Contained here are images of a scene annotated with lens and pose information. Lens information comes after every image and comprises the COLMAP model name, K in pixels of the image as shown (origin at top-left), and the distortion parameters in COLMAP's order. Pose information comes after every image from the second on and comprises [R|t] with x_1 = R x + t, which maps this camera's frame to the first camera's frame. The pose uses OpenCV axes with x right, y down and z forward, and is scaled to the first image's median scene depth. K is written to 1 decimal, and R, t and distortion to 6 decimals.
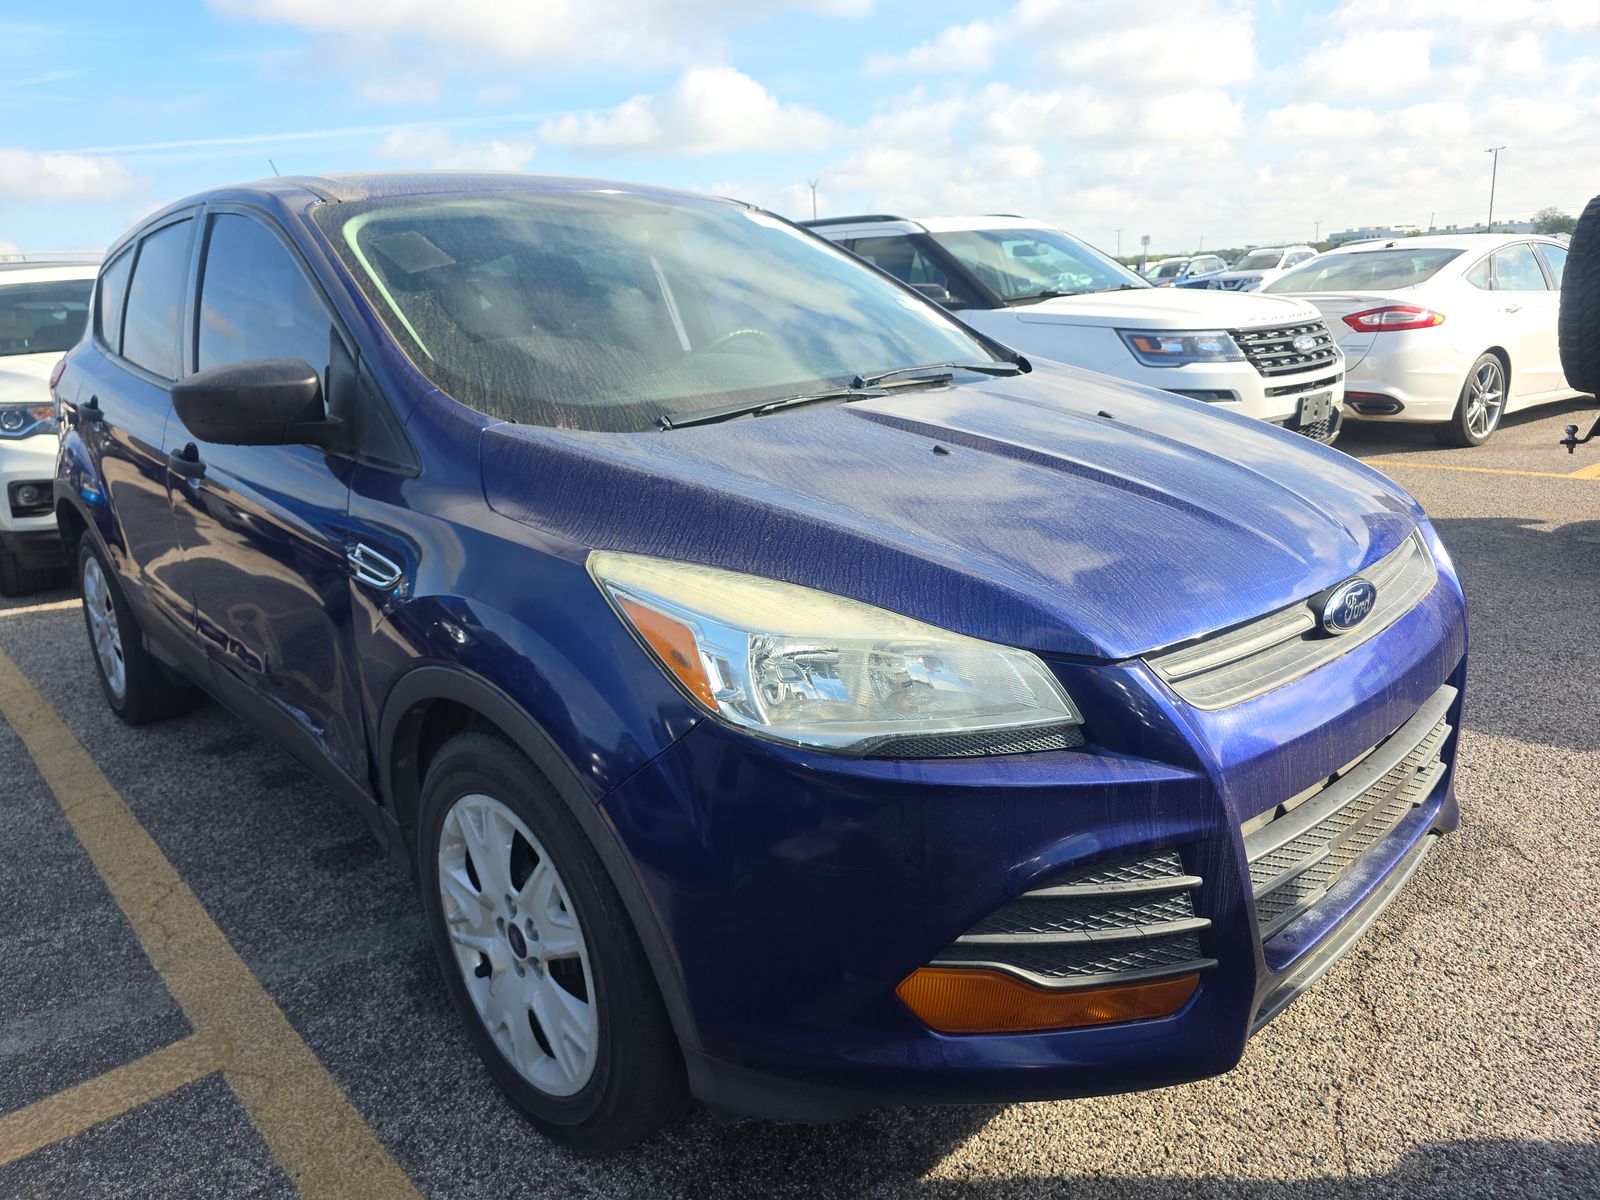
lens RADIAL K [[1077.7, 0, 800.8], [0, 1077.7, 595.0], [0, 0, 1]] dist [0.047799, -0.049818]
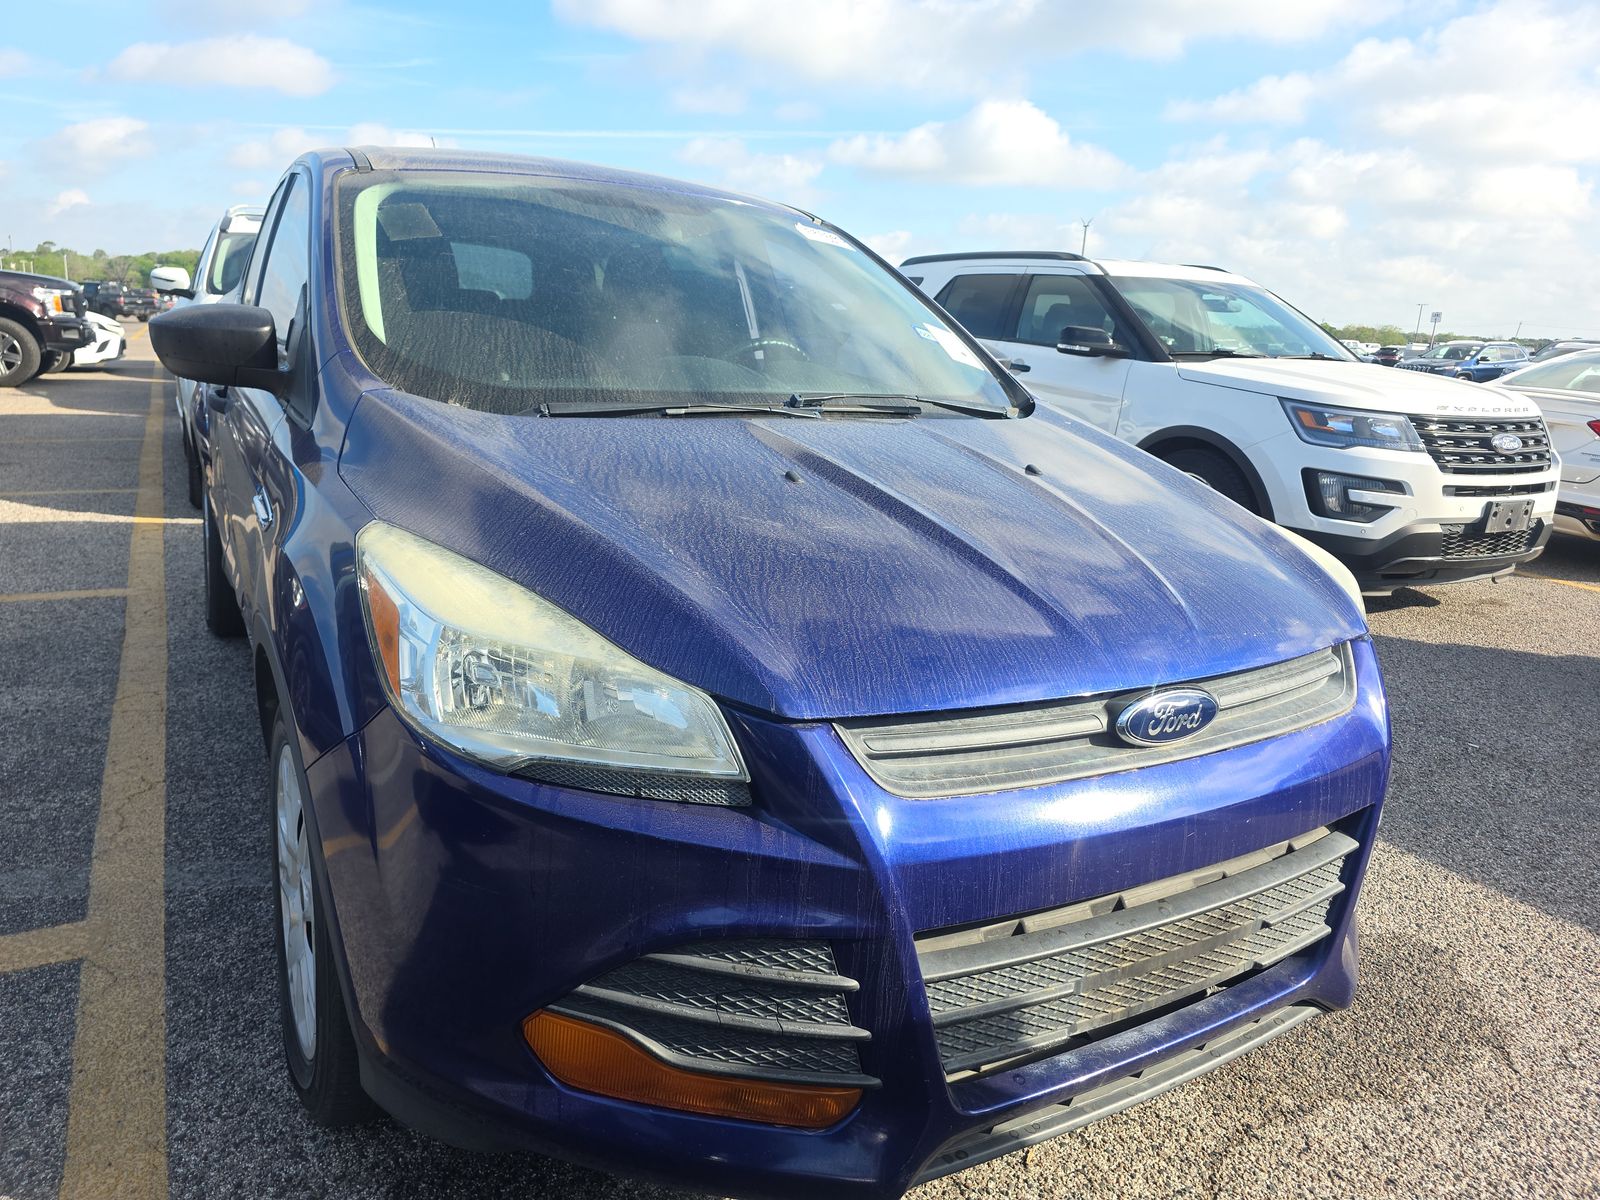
lens RADIAL K [[1075.6, 0, 802.0], [0, 1075.6, 594.8], [0, 0, 1]] dist [0.053303, -0.051028]
pose [[0.967931, 0.162983, -0.191168, 0.270731], [-0.166980, 0.985948, -0.004880, -0.023925], [0.187686, 0.036645, 0.981545, 0.069514]]
